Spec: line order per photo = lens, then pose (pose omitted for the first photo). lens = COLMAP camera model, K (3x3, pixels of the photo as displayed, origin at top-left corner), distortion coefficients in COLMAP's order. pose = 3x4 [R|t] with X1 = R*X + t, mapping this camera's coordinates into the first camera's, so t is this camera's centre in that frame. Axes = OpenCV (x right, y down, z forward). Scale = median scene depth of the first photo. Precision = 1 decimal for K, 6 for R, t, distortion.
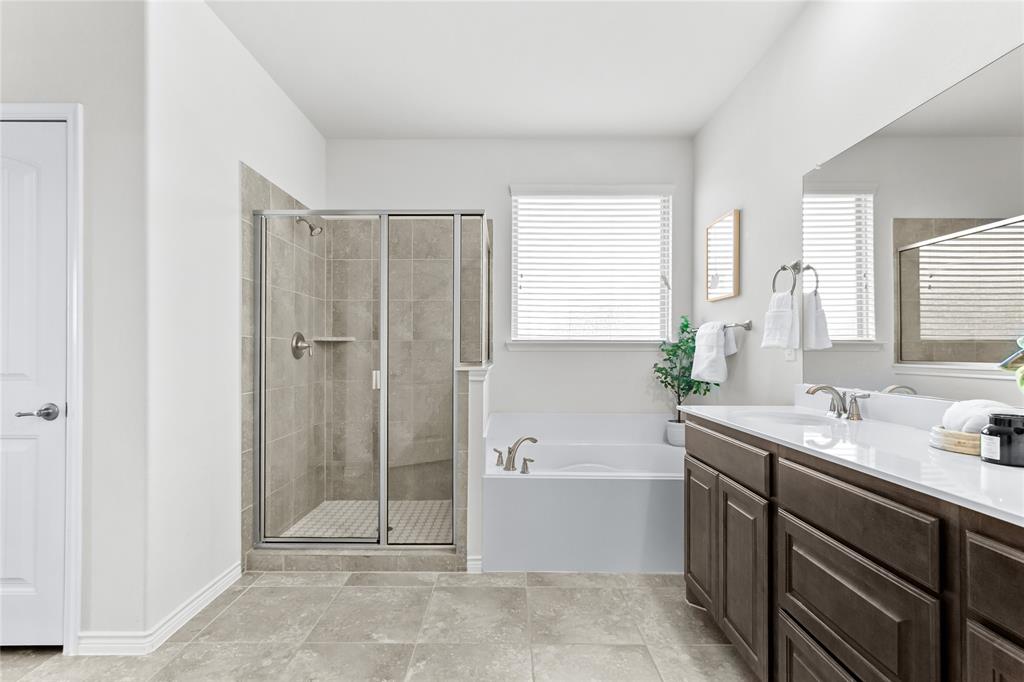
lens RADIAL K [[492.9, 0, 510.9], [0, 492.9, 355.3], [0, 0, 1]] dist [0.018658, 0.000741]
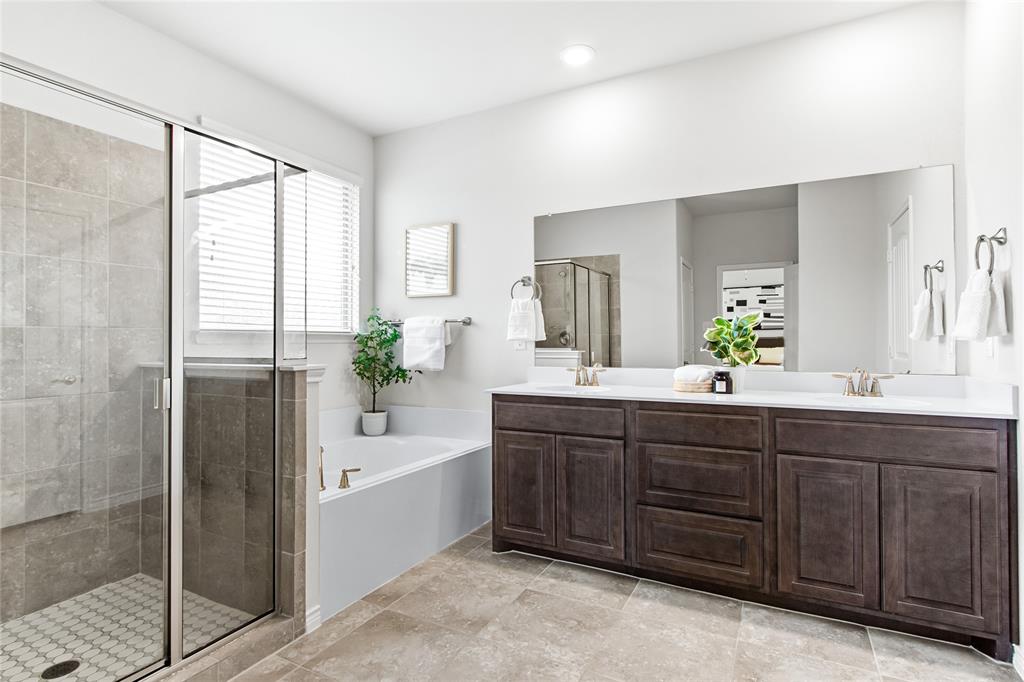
lens RADIAL K [[522.0, 0, 512.0], [0, 522.0, 341.0], [0, 0, 1]] dist [0.013343, -0.000025]
pose [[0.466392, -0.004901, 0.884565, -0.639544], [0.011930, 0.999929, -0.000750, -0.009853], [-0.884498, 0.010902, 0.466417, 0.323673]]
